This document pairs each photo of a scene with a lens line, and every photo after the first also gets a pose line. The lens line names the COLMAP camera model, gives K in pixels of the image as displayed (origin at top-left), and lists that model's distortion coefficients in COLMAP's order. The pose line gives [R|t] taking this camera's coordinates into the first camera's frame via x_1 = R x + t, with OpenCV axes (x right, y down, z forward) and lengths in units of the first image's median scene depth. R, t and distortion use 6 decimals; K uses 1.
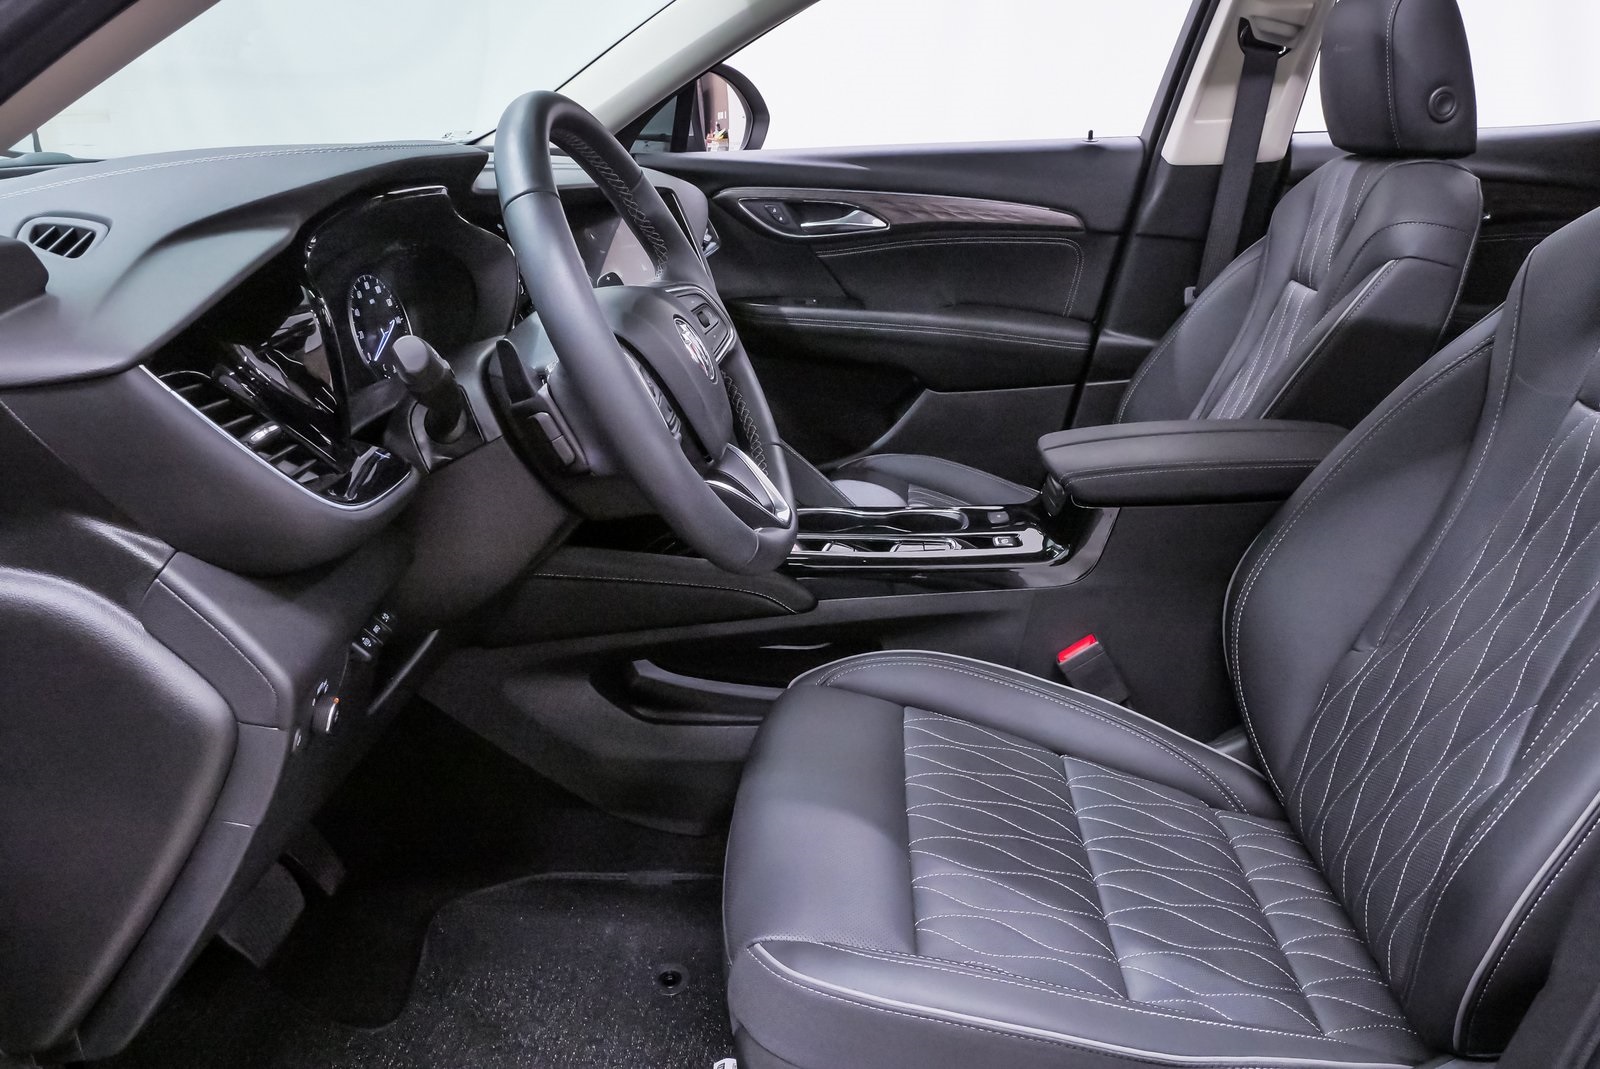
lens RADIAL K [[1163.9, 0, 800.0], [0, 1163.9, 534.5], [0, 0, 1]] dist [-0.038511, 0.008420]
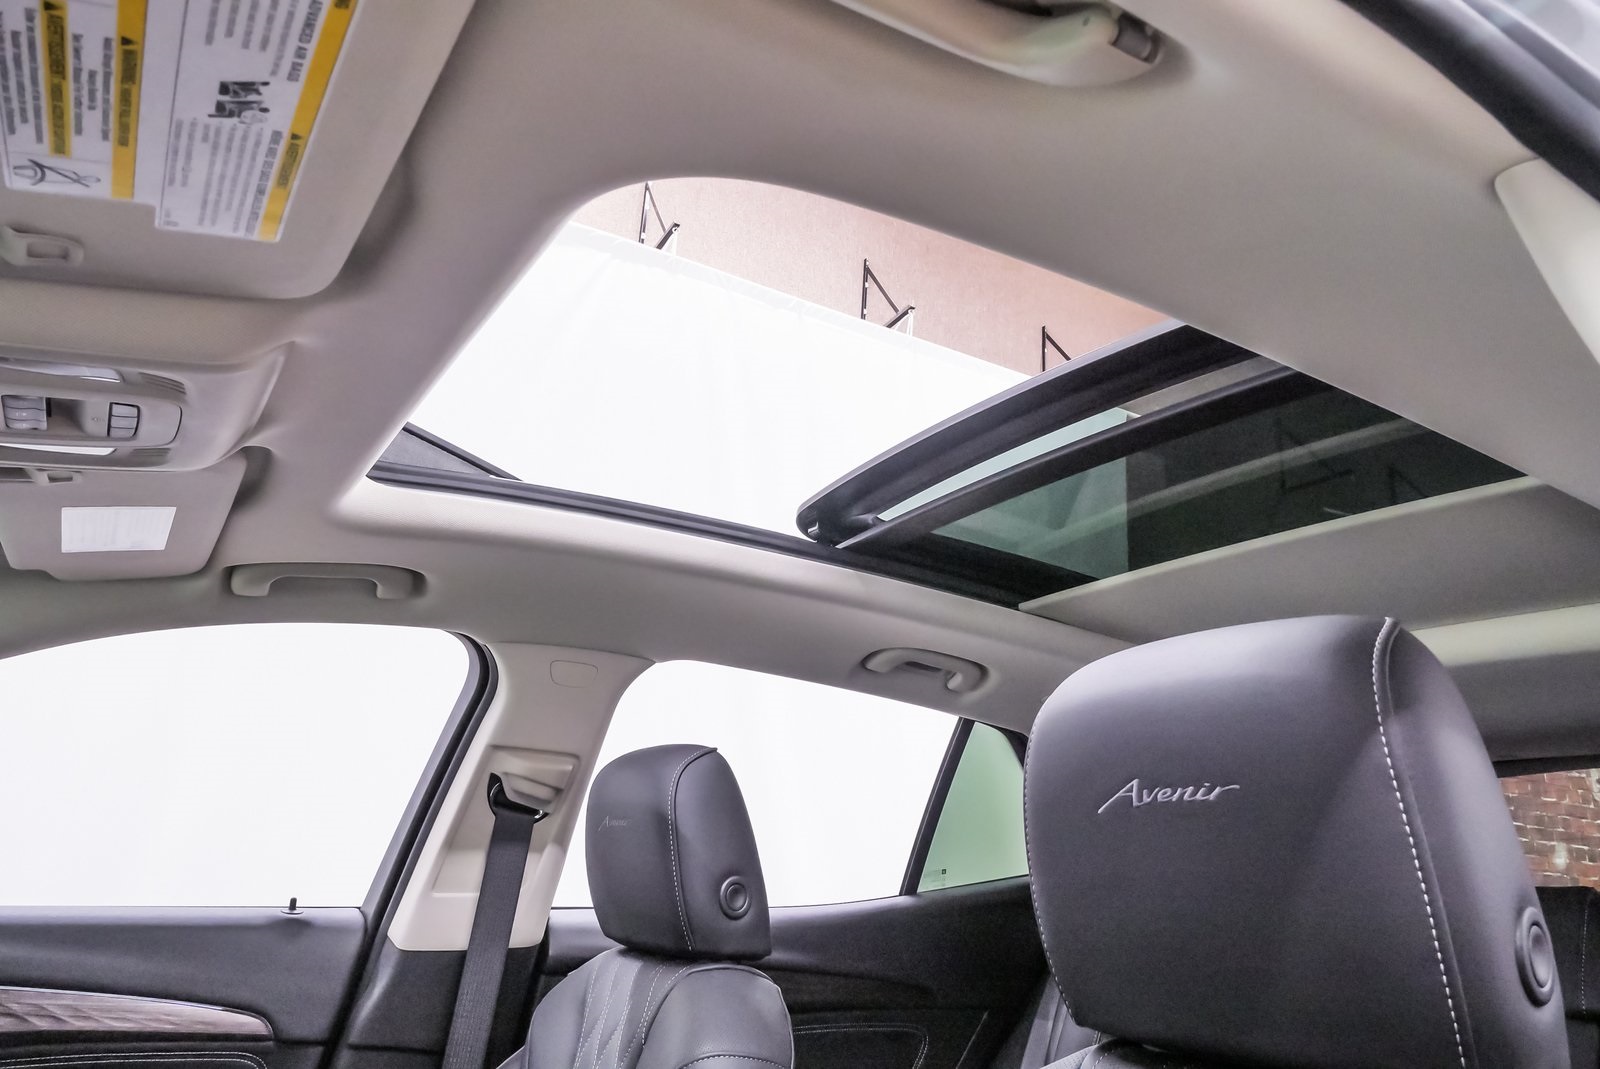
lens RADIAL K [[1163.9, 0, 800.0], [0, 1163.9, 534.5], [0, 0, 1]] dist [-0.038511, 0.008420]
pose [[0.817756, 0.203259, 0.538480, 0.076899], [0.143798, 0.833749, -0.533091, -0.110997], [-0.557313, 0.513370, 0.652575, 0.232067]]
